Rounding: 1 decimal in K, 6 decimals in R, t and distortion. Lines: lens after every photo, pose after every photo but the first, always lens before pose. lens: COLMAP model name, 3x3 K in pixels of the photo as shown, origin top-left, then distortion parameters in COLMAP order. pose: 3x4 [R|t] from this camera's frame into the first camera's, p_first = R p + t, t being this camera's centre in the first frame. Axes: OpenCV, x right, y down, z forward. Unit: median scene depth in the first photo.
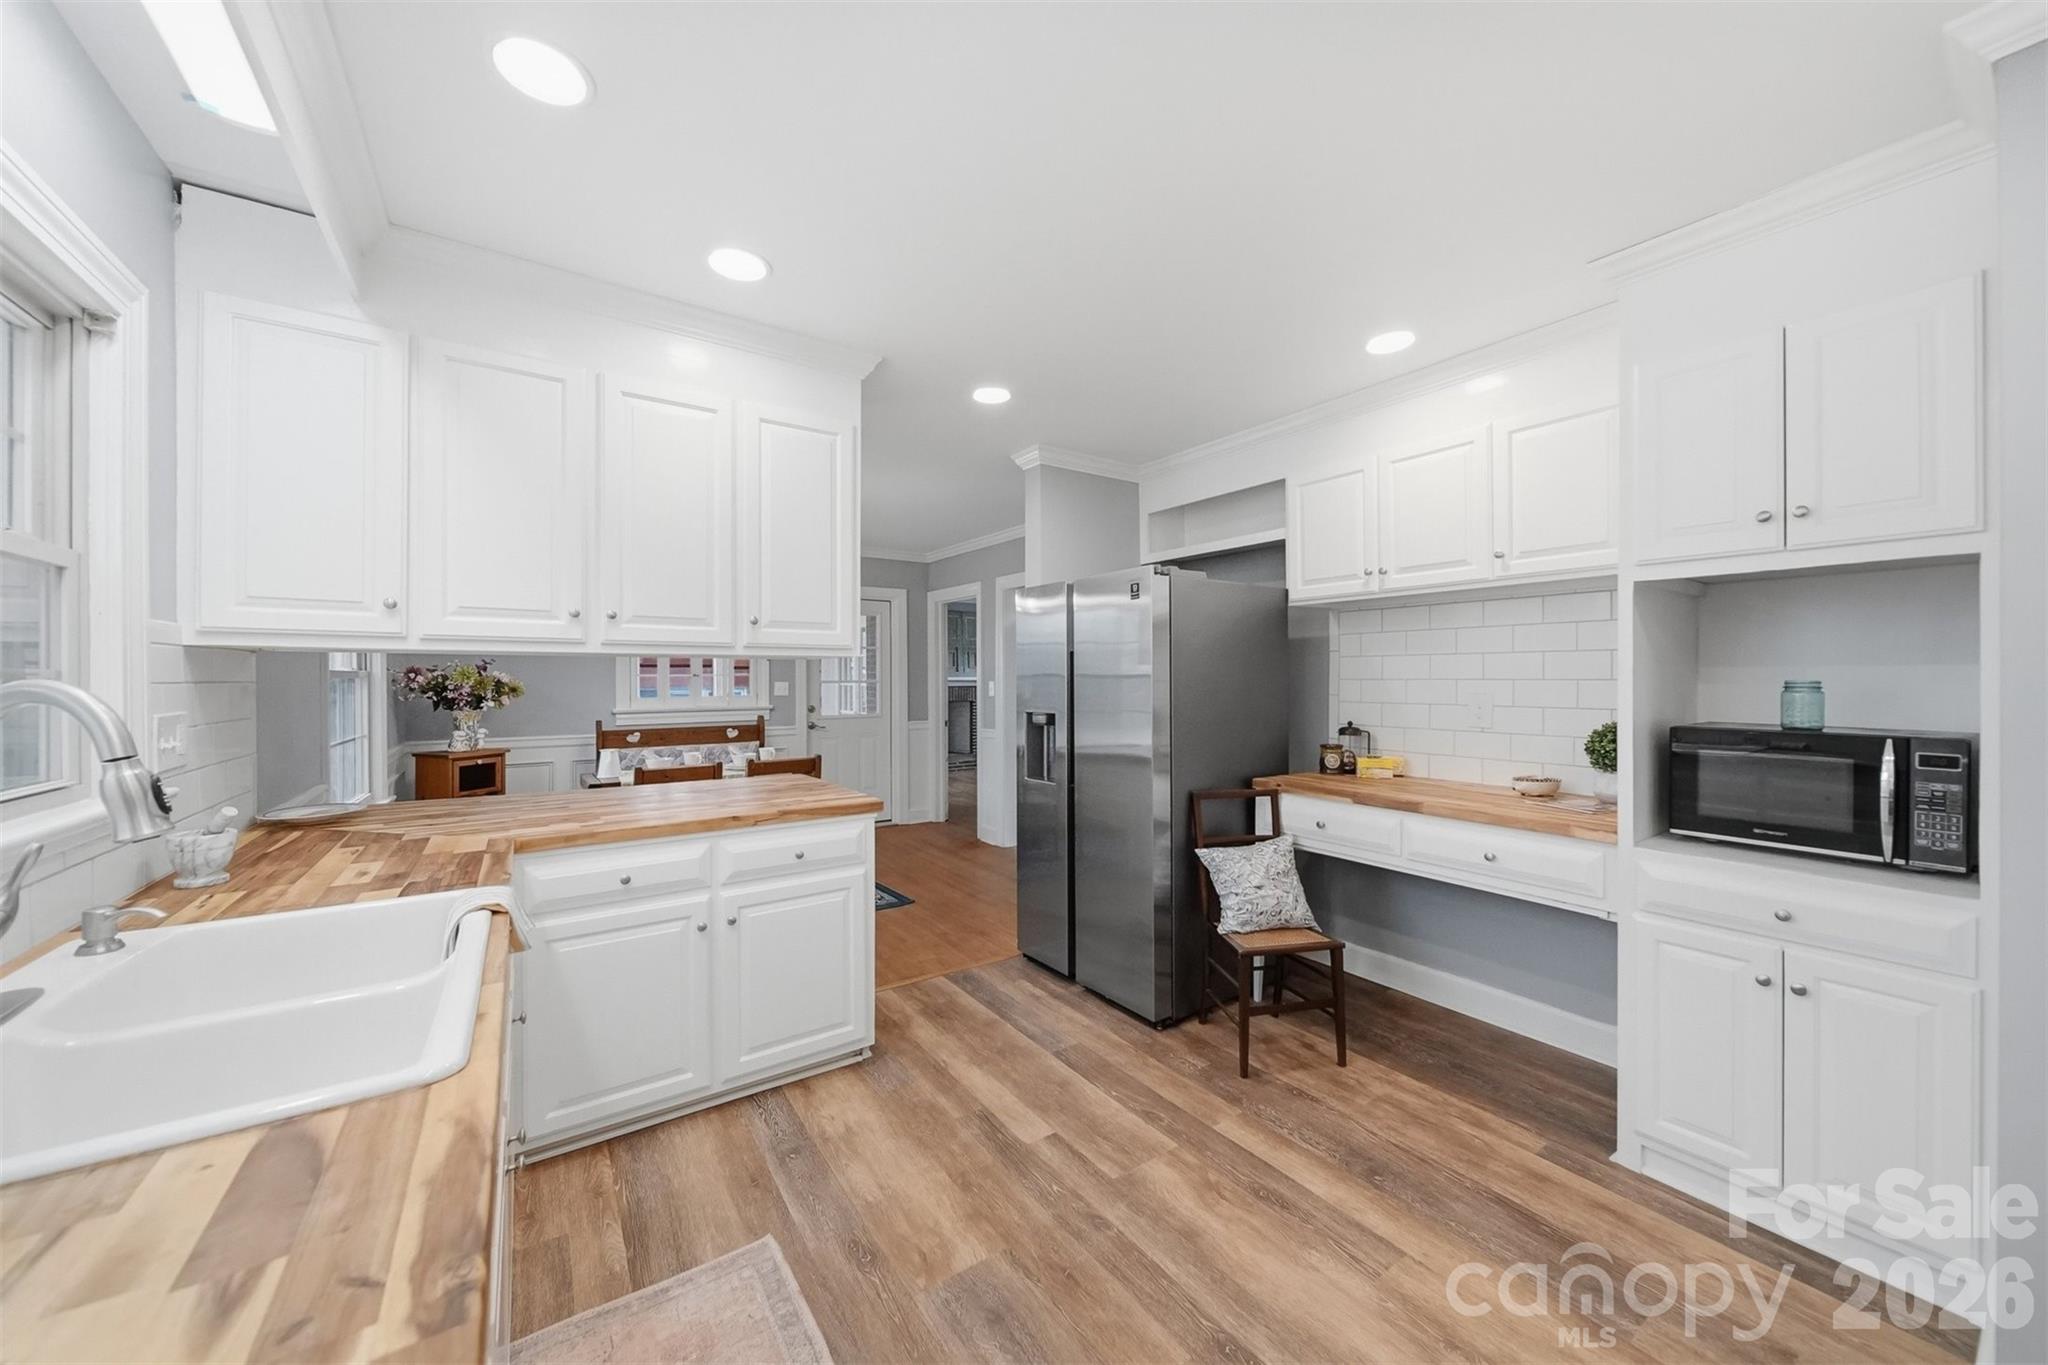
lens RADIAL K [[722.8, 0, 1021.5], [0, 722.8, 679.4], [0, 0, 1]] dist [-0.004845, -0.000201]
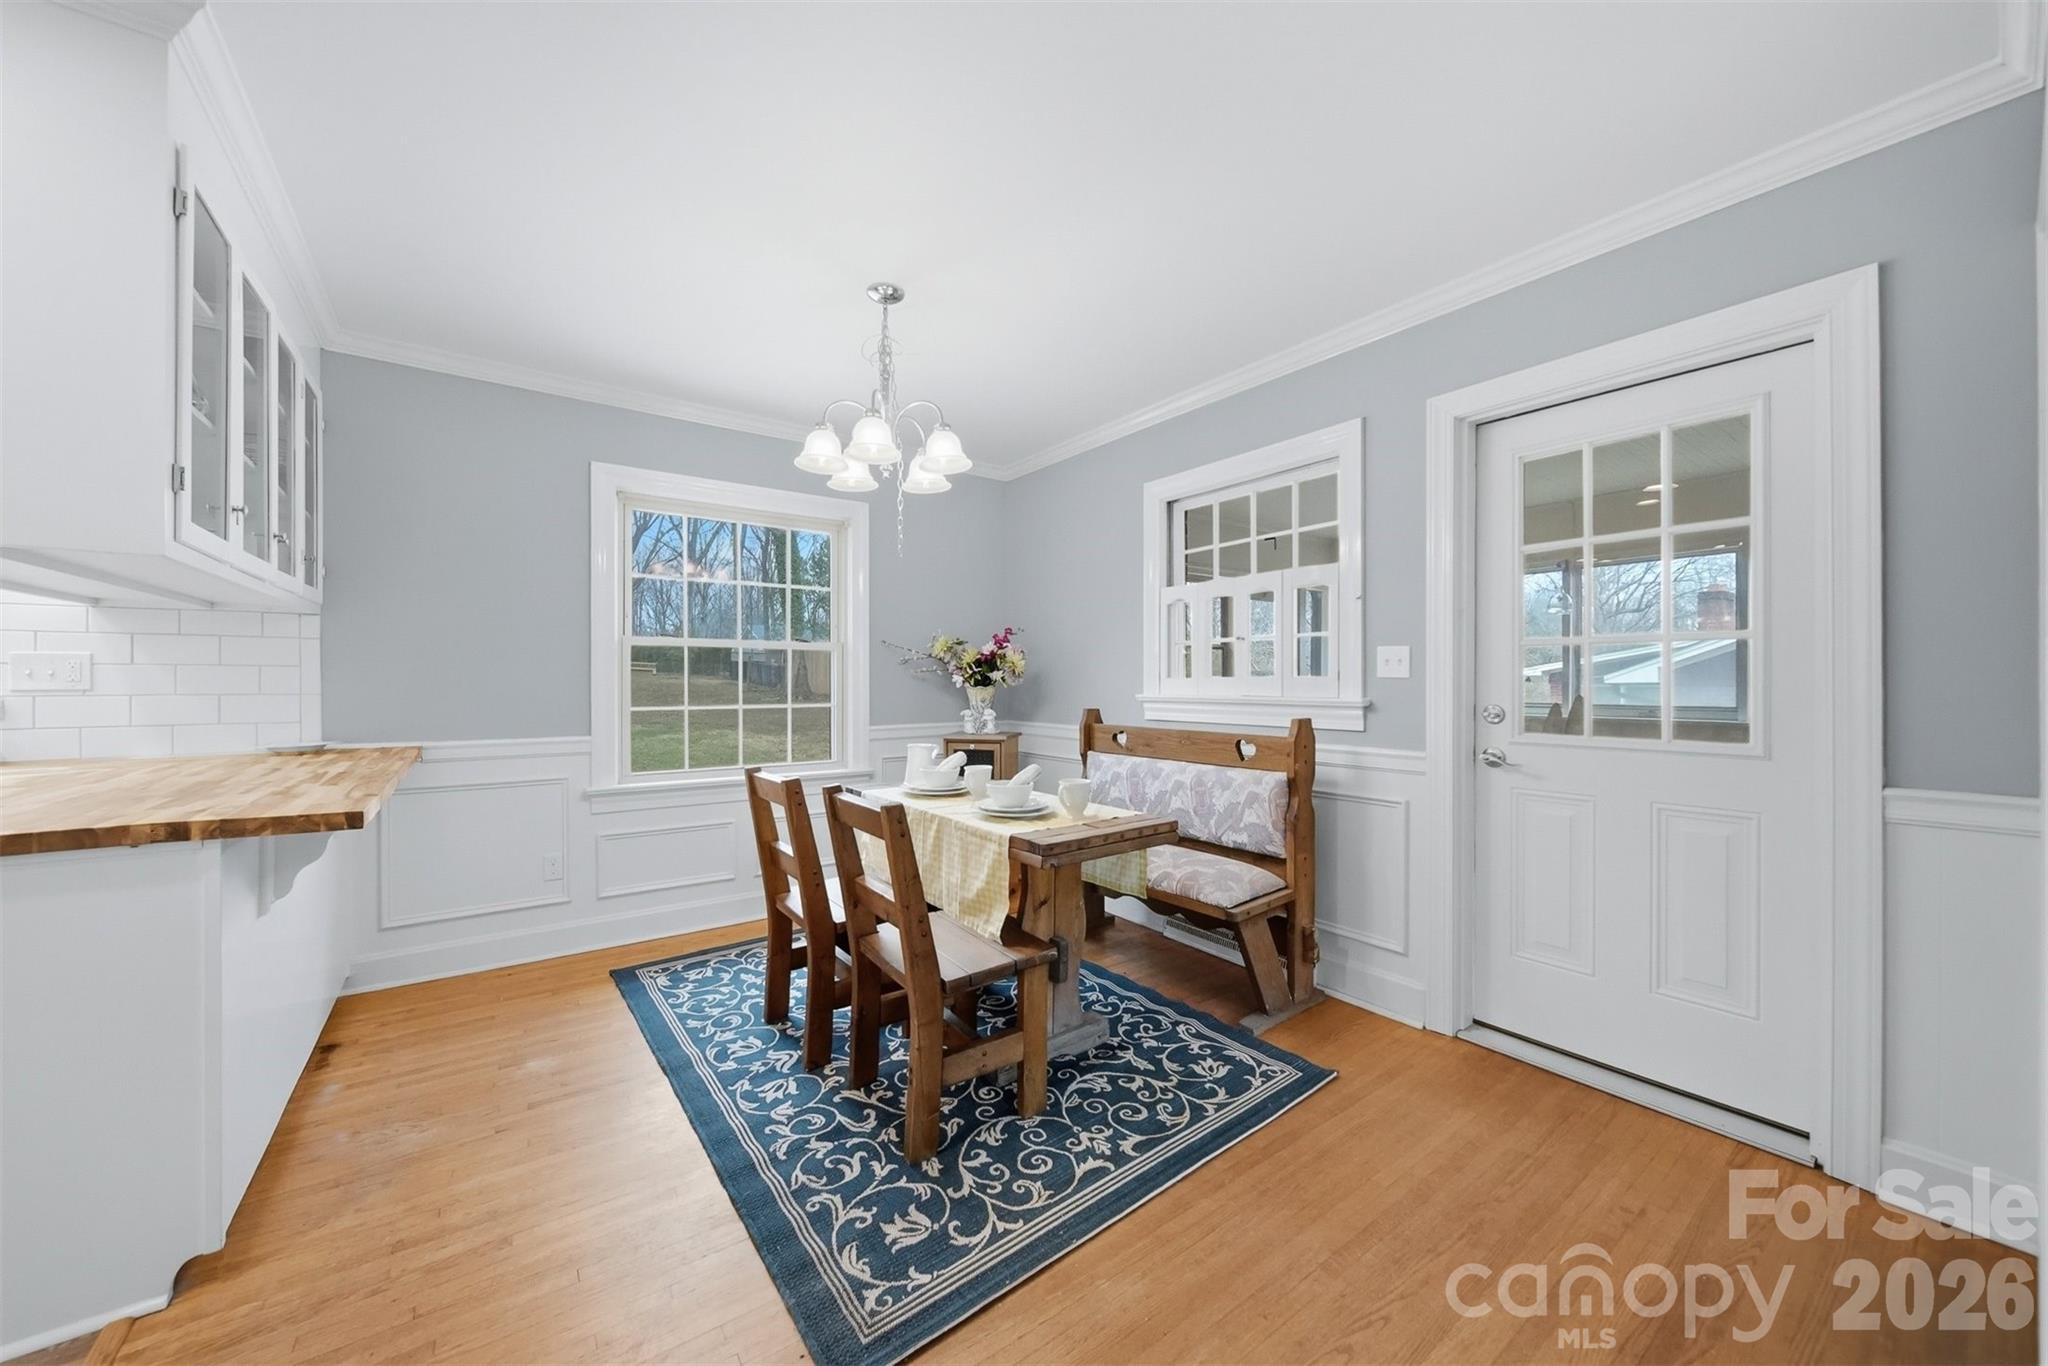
lens RADIAL K [[722.8, 0, 1021.5], [0, 722.8, 679.9], [0, 0, 1]] dist [-0.004845, -0.000201]
pose [[0.035588, 0.000549, -0.999366, 0.208702], [-0.005147, 0.999987, 0.000366, 0.057009], [0.999353, 0.005131, 0.035590, 1.766182]]
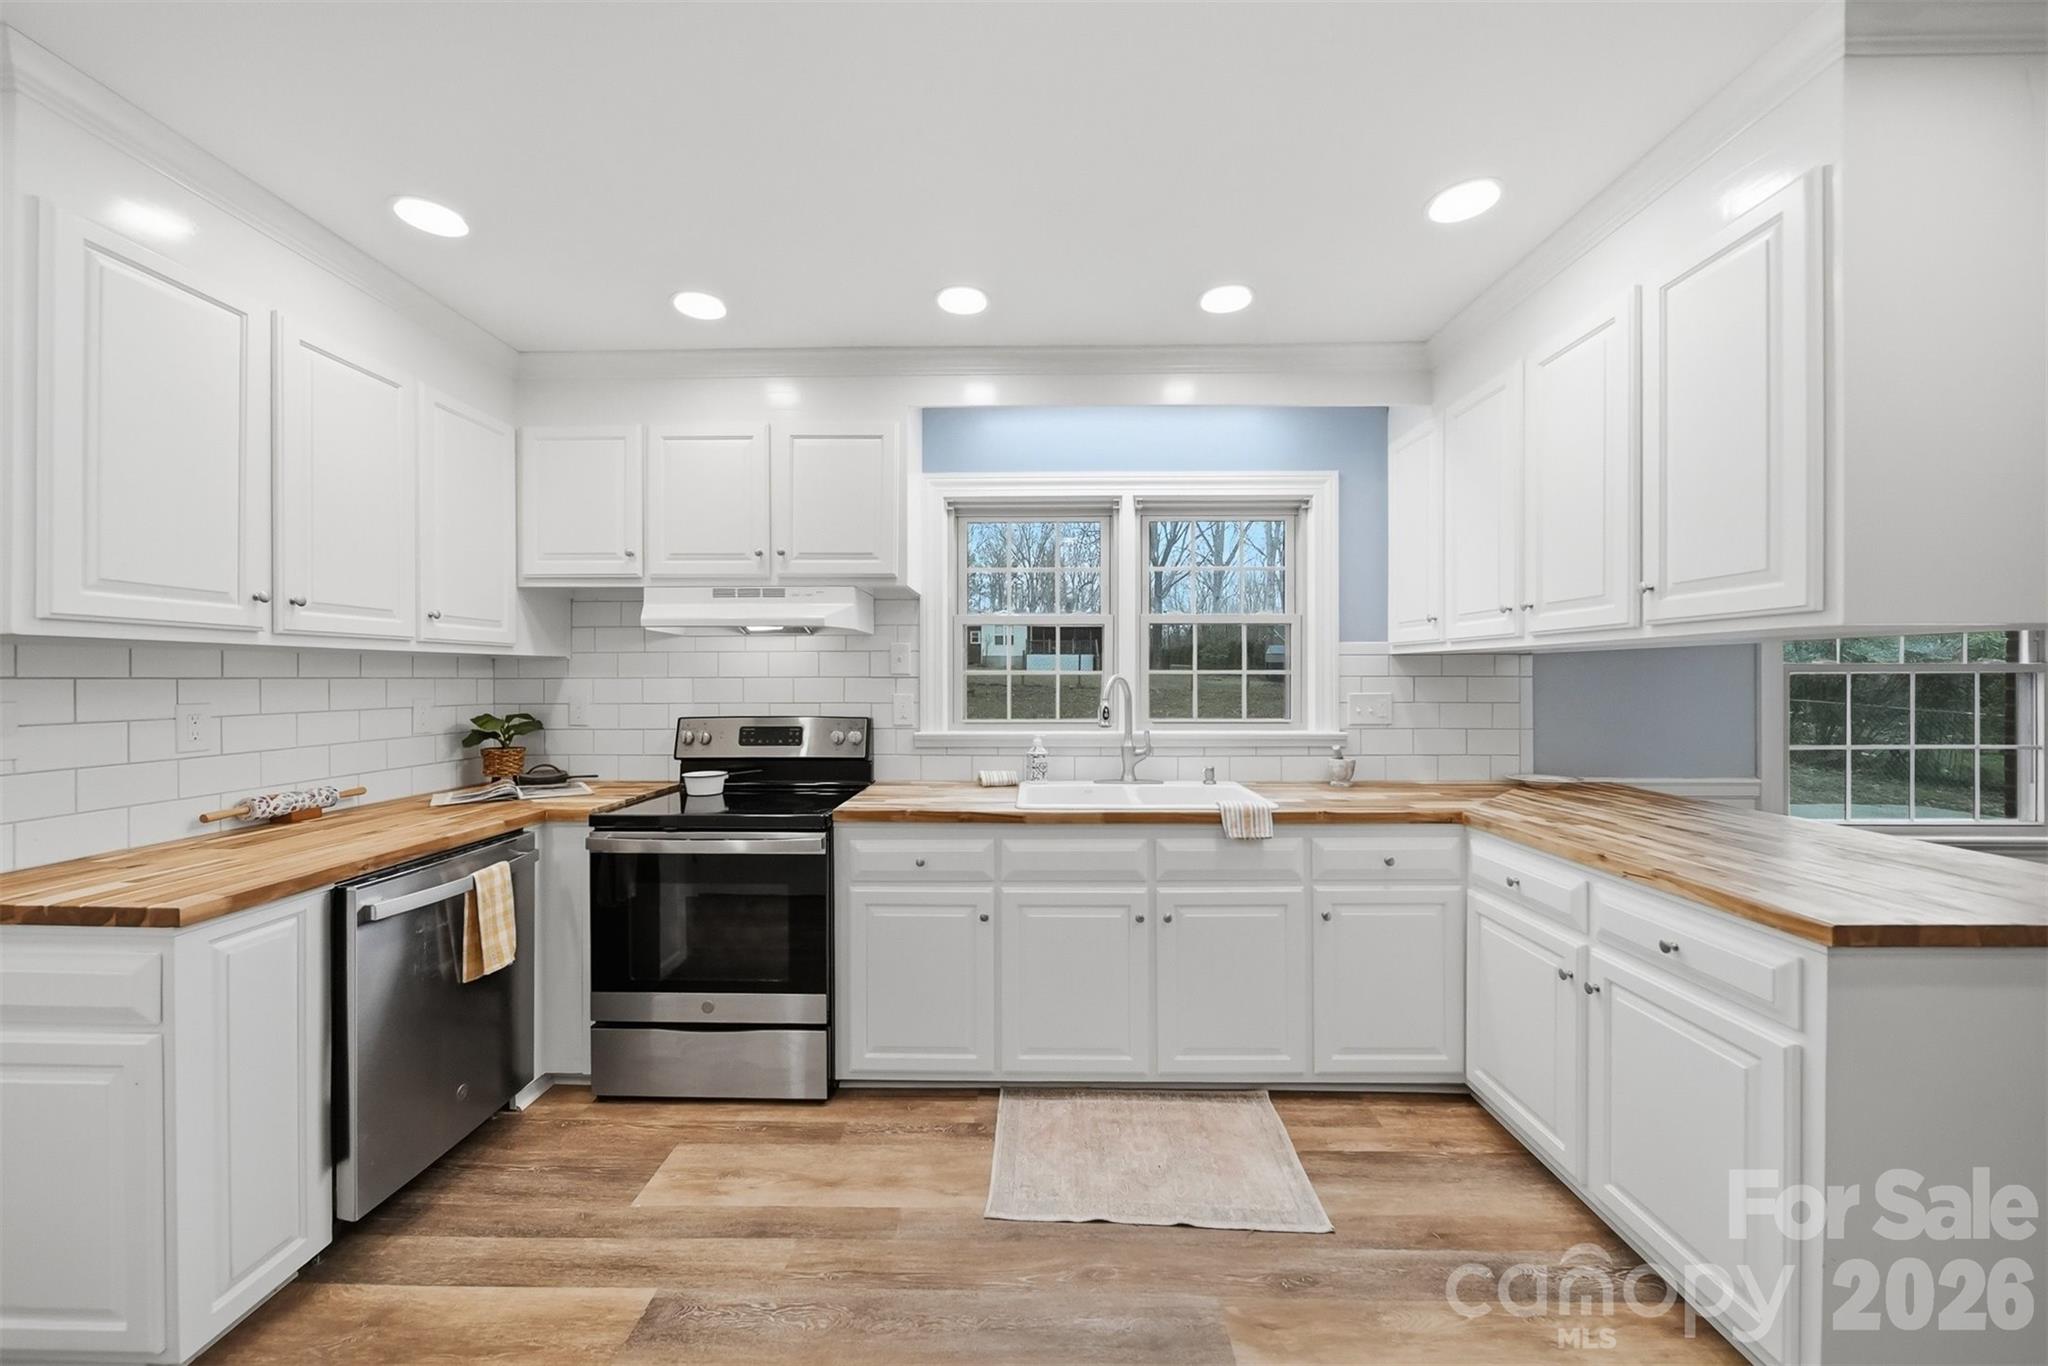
lens RADIAL K [[732.5, 0, 1022.2], [0, 732.5, 683.1], [0, 0, 1]] dist [-0.002605, -0.000221]
pose [[-0.577003, 0.006924, -0.816713, 0.490347], [-0.000421, 0.999961, 0.008775, 0.004060], [0.816742, 0.005407, -0.576977, 0.814095]]
